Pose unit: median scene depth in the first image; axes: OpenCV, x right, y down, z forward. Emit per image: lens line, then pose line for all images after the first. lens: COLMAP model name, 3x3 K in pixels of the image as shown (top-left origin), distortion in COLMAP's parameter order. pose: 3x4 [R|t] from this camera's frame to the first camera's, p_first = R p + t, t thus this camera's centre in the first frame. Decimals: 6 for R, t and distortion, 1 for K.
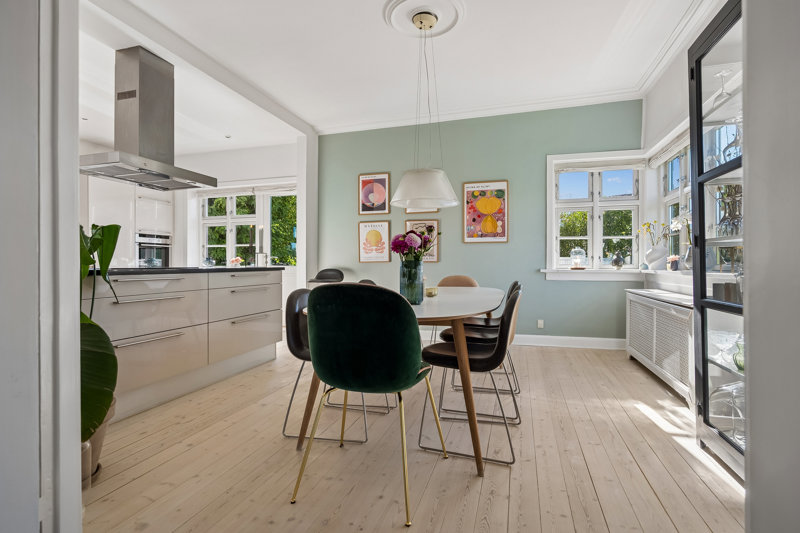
lens RADIAL K [[394.7, 0, 401.0], [0, 394.7, 266.3], [0, 0, 1]] dist [0.005847, 0.000577]
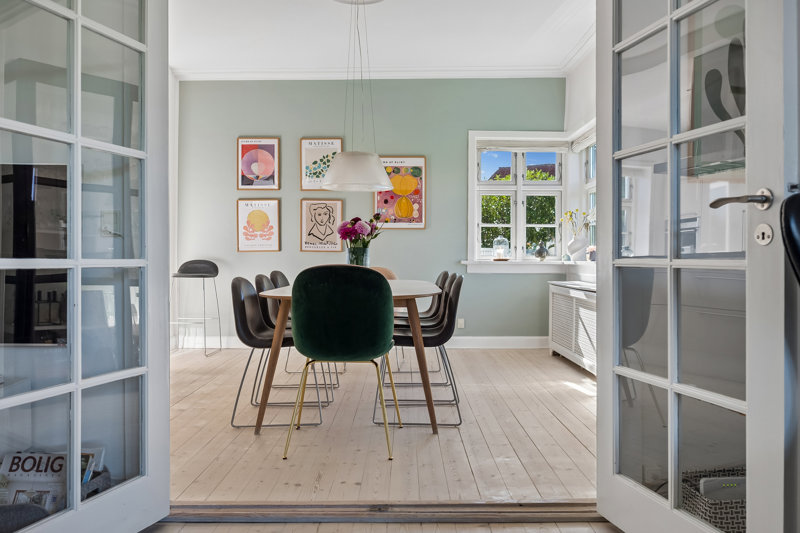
lens RADIAL K [[593.9, 0, 398.8], [0, 593.9, 266.4], [0, 0, 1]] dist [0.000672, 0.000636]
pose [[0.963877, 0.000322, 0.266348, -0.131720], [-0.002652, 0.999961, 0.008388, 0.009606], [-0.266335, -0.008791, 0.963840, -0.231091]]
